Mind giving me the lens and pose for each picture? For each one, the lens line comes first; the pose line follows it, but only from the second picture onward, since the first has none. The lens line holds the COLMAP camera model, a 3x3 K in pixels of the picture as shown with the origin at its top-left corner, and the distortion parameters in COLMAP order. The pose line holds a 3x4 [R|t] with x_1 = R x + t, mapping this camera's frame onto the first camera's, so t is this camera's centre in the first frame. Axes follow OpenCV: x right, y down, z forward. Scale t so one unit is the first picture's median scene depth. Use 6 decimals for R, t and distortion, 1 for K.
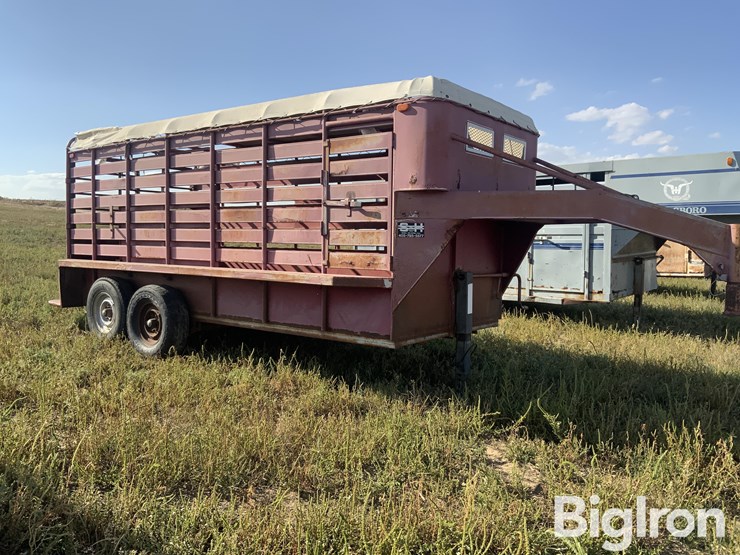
lens RADIAL K [[624.7, 0, 371.1], [0, 624.7, 257.5], [0, 0, 1]] dist [0.006190, -0.020049]
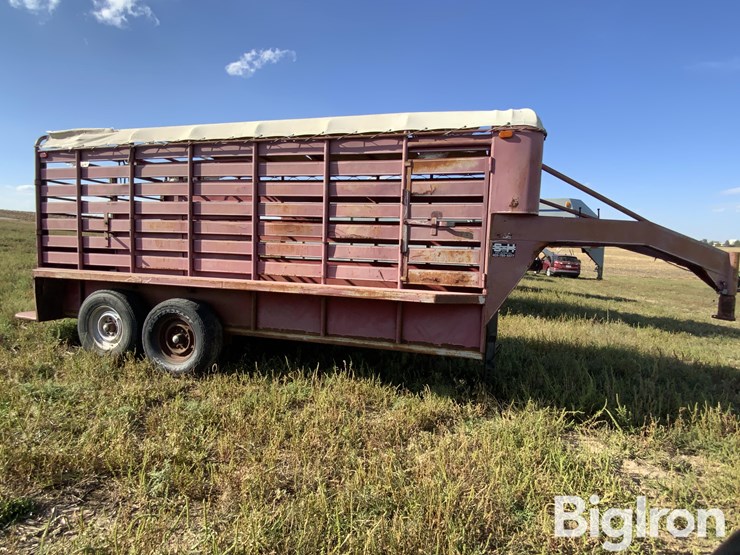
lens RADIAL K [[457.2, 0, 372.2], [0, 457.2, 276.5], [0, 0, 1]] dist [0.013005, -0.010788]
pose [[0.940955, 0.002336, 0.338523, -0.323789], [-0.012911, 0.999496, 0.028990, -0.014309], [-0.338285, -0.031649, 0.940511, 0.255593]]
